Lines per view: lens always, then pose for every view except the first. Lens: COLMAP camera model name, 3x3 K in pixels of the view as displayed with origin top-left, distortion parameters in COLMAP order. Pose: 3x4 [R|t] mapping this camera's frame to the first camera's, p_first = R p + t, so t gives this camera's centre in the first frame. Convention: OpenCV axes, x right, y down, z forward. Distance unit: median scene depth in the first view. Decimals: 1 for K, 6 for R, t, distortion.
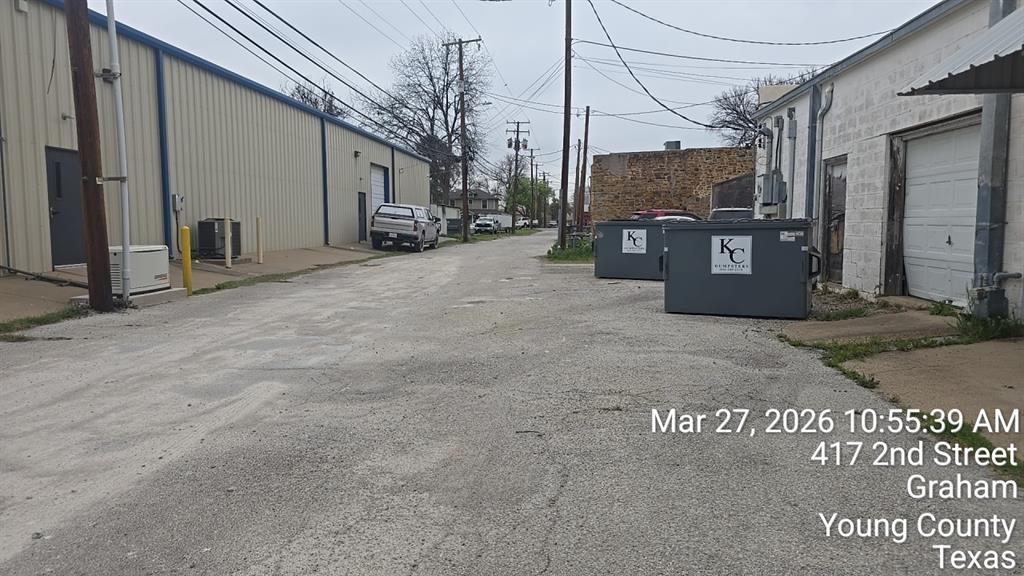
lens RADIAL K [[679.8, 0, 506.1], [0, 679.8, 284.1], [0, 0, 1]] dist [0.062677, -0.061393]
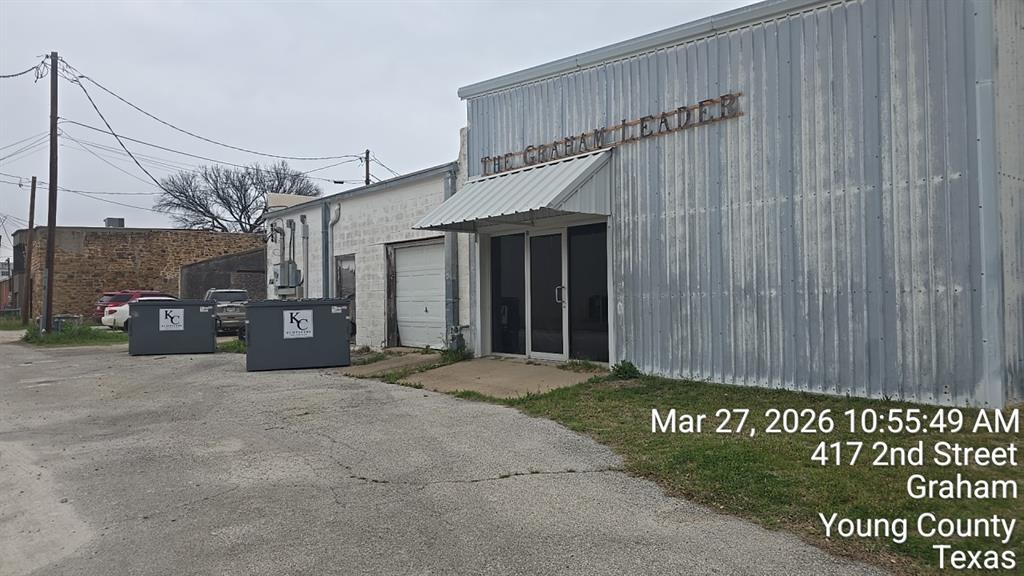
lens RADIAL K [[679.8, 0, 512.8], [0, 679.8, 285.1], [0, 0, 1]] dist [0.062677, -0.061393]
pose [[0.702554, 0.005006, 0.711612, -0.300578], [0.077395, 0.993506, -0.083400, 0.023986], [-0.707409, 0.113668, 0.697605, -0.240786]]
